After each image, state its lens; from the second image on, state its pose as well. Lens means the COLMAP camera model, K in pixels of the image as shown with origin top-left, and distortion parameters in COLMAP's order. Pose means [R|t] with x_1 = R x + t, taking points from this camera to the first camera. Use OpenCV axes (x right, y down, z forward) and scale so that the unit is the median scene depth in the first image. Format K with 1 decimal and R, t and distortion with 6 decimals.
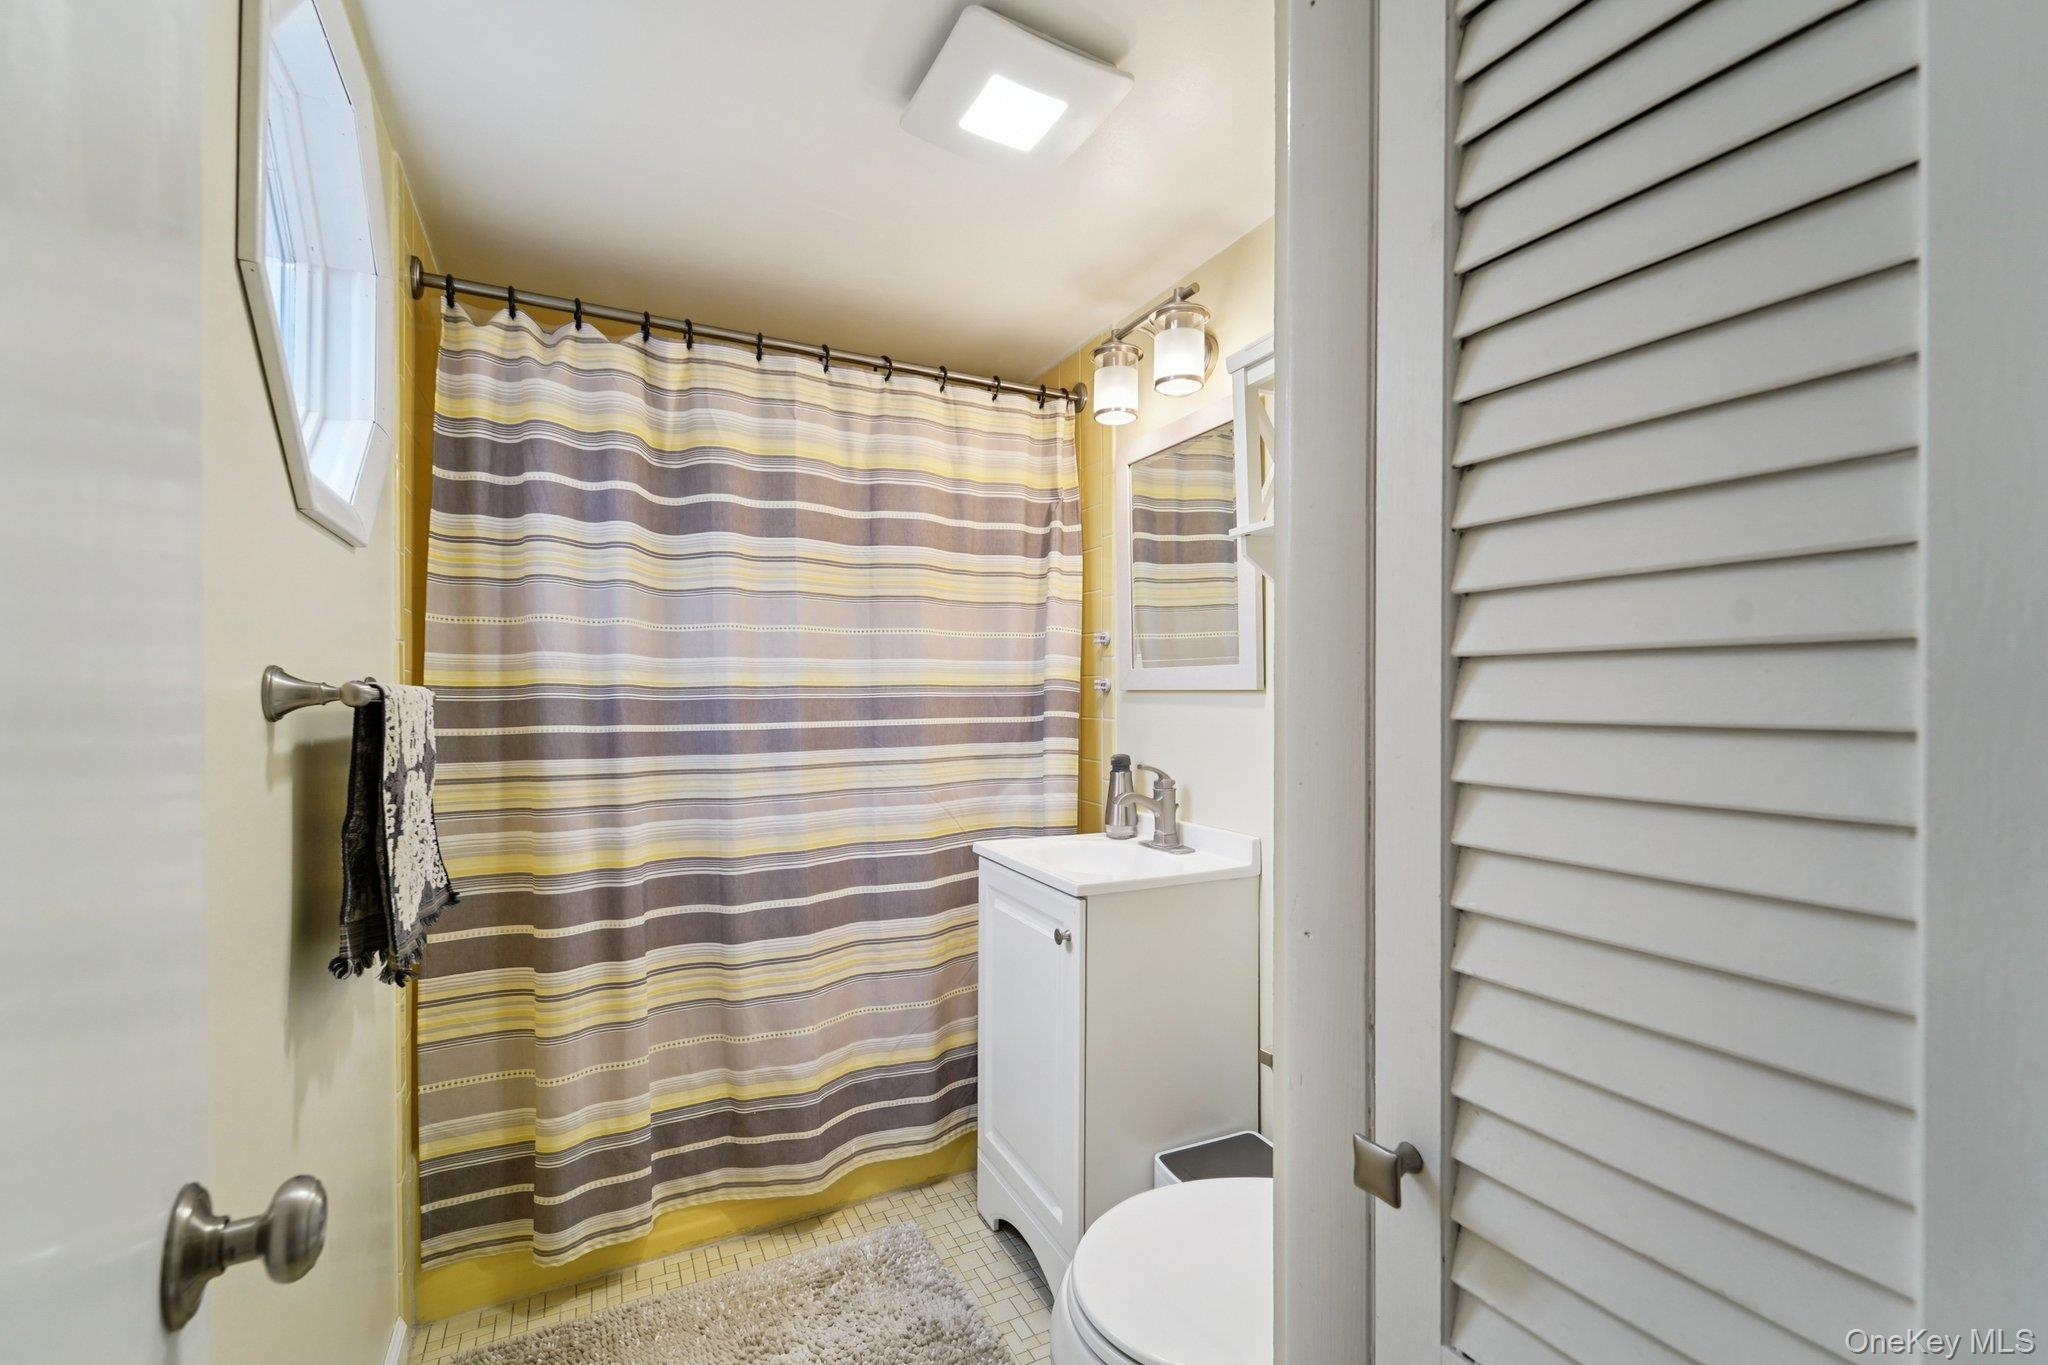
lens RADIAL K [[837.6, 0, 1030.7], [0, 837.6, 680.5], [0, 0, 1]] dist [-0.023359, -0.000580]
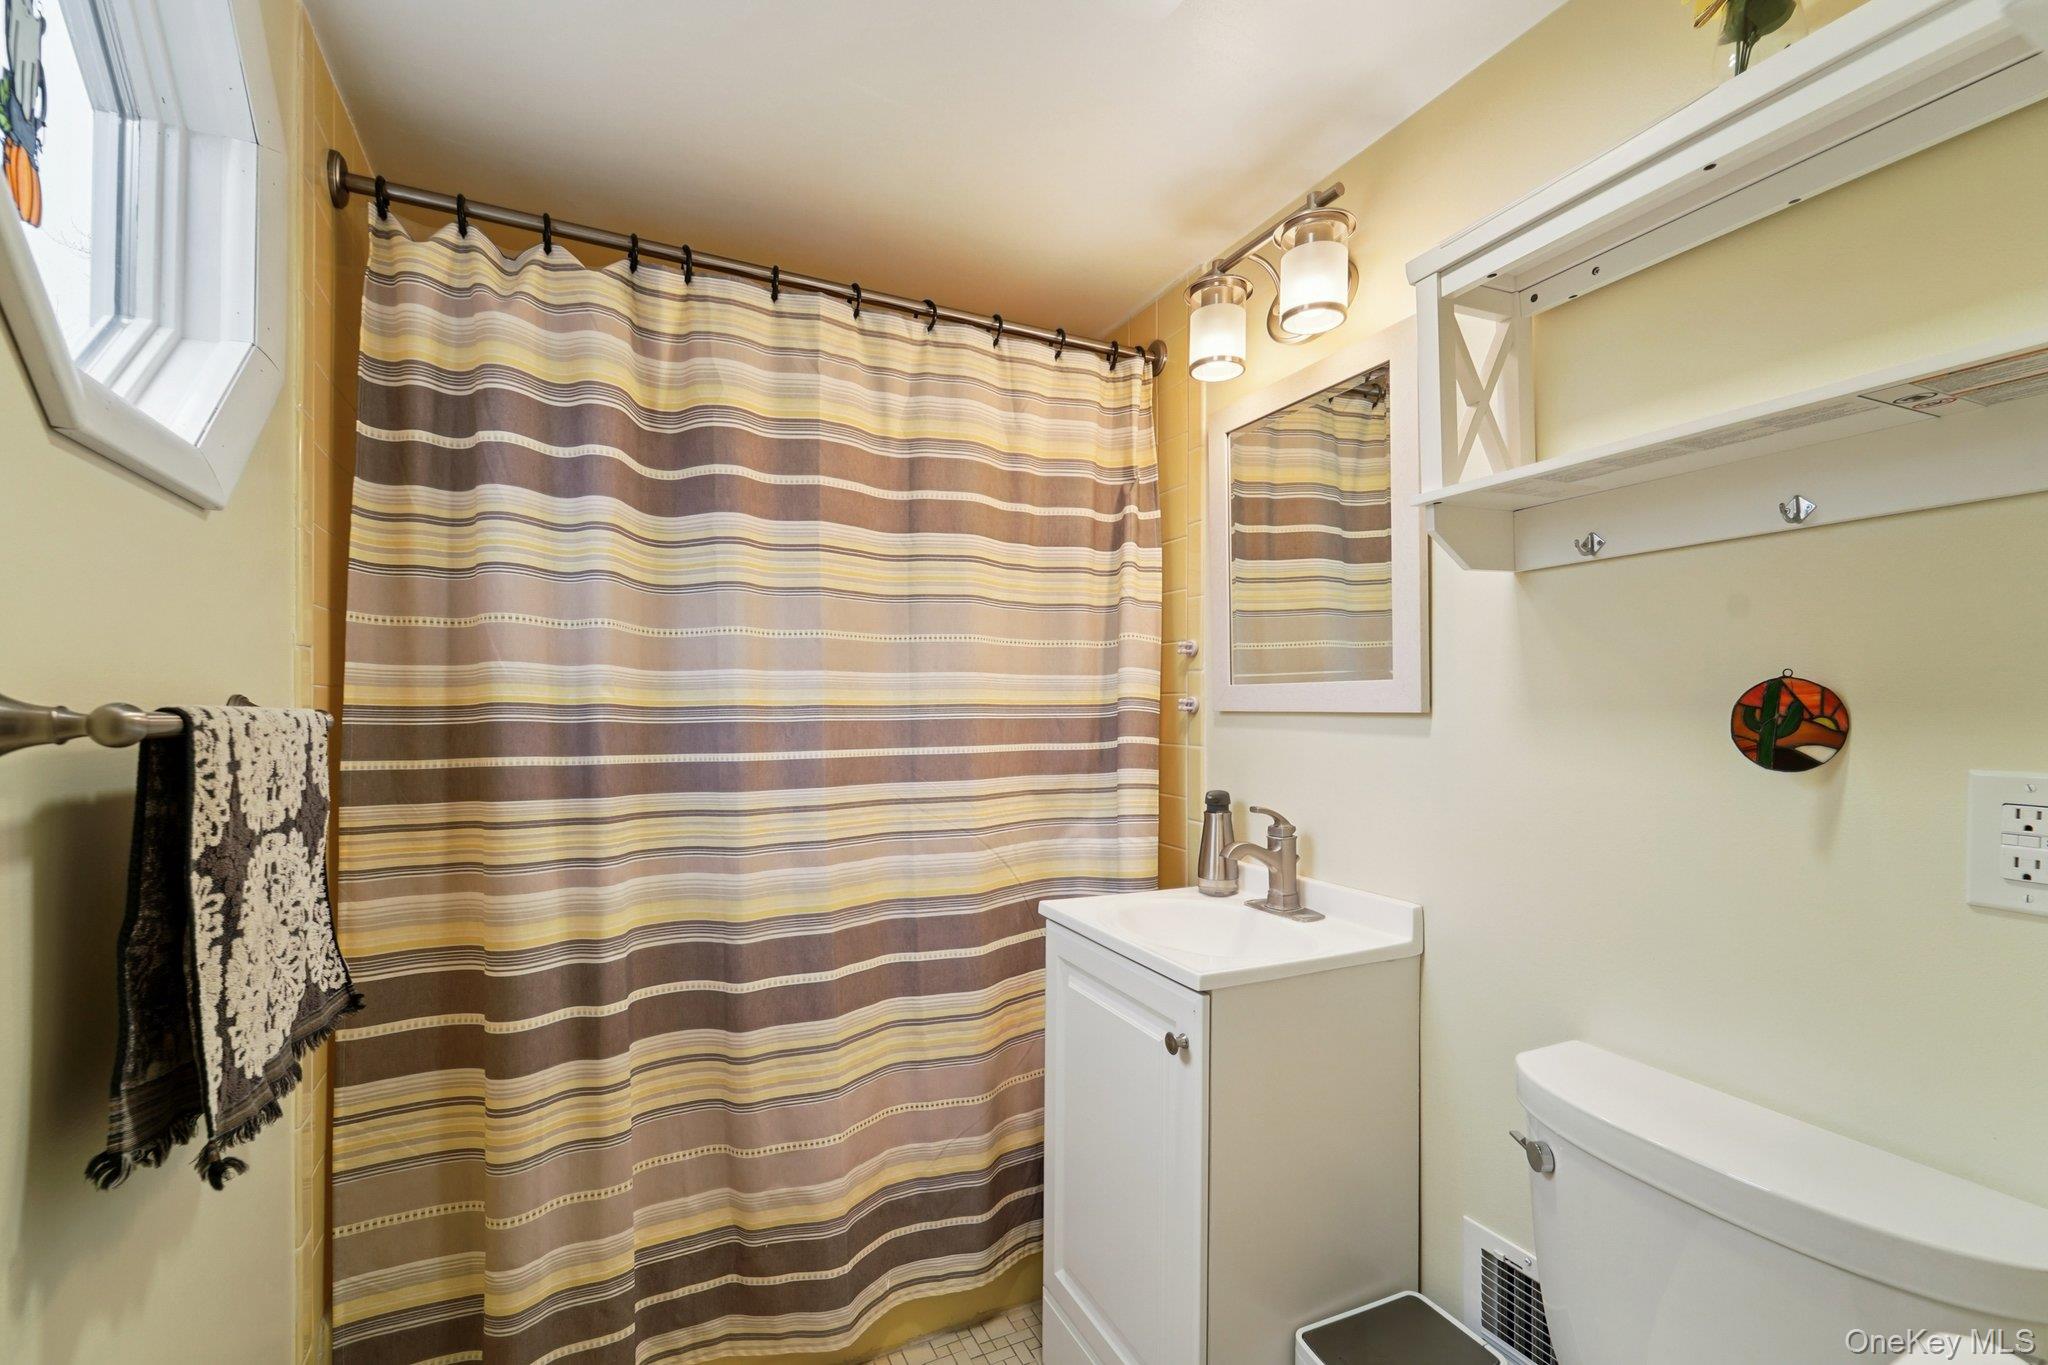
lens RADIAL K [[831.2, 0, 1009.6], [0, 831.2, 694.0], [0, 0, 1]] dist [-0.010420, -0.007435]
pose [[0.999498, 0.001969, -0.031619, -0.078135], [-0.002048, 0.999995, -0.002490, -0.003397], [0.031614, 0.002553, 0.999497, 0.223065]]
